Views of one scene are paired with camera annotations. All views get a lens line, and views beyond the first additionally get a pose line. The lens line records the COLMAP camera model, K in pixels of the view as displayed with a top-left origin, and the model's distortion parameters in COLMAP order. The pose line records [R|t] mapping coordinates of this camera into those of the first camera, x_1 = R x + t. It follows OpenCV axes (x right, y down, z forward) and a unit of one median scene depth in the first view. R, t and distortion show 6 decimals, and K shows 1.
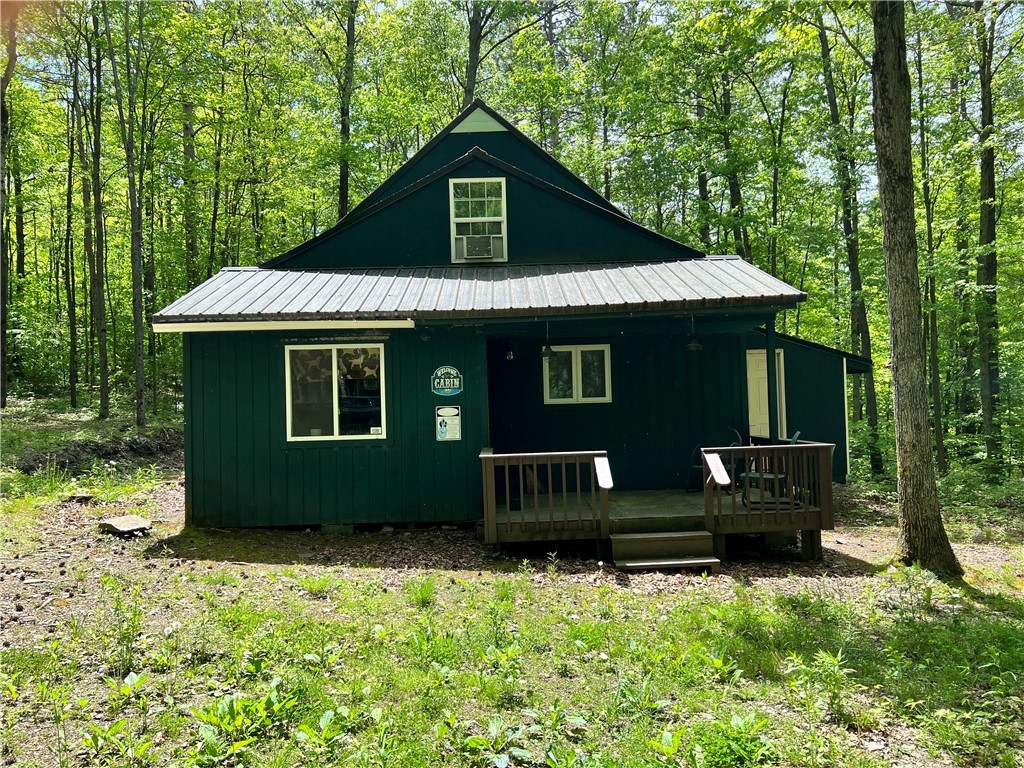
lens RADIAL K [[768.2, 0, 511.1], [0, 768.2, 385.8], [0, 0, 1]] dist [0.012888, 0.000440]
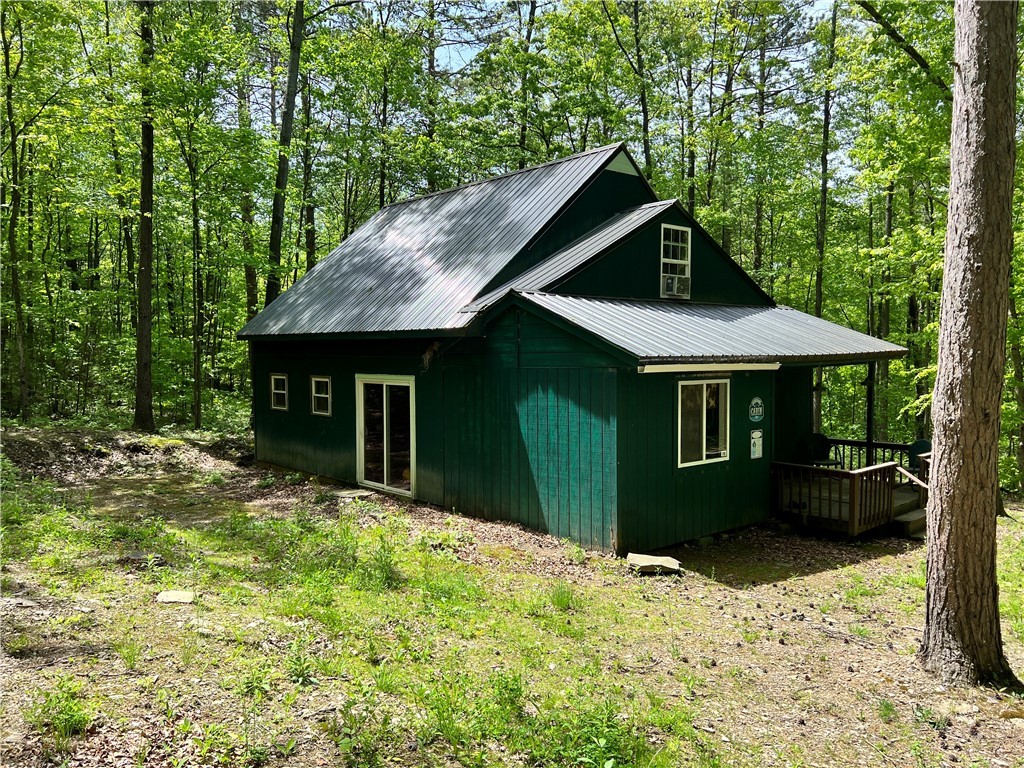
lens RADIAL K [[768.2, 0, 511.0], [0, 768.2, 382.9], [0, 0, 1]] dist [0.012888, 0.000440]
pose [[0.756841, -0.001404, 0.653598, -1.183114], [-0.029201, 0.998927, 0.035959, -0.081522], [-0.652946, -0.046301, 0.755988, 0.330564]]
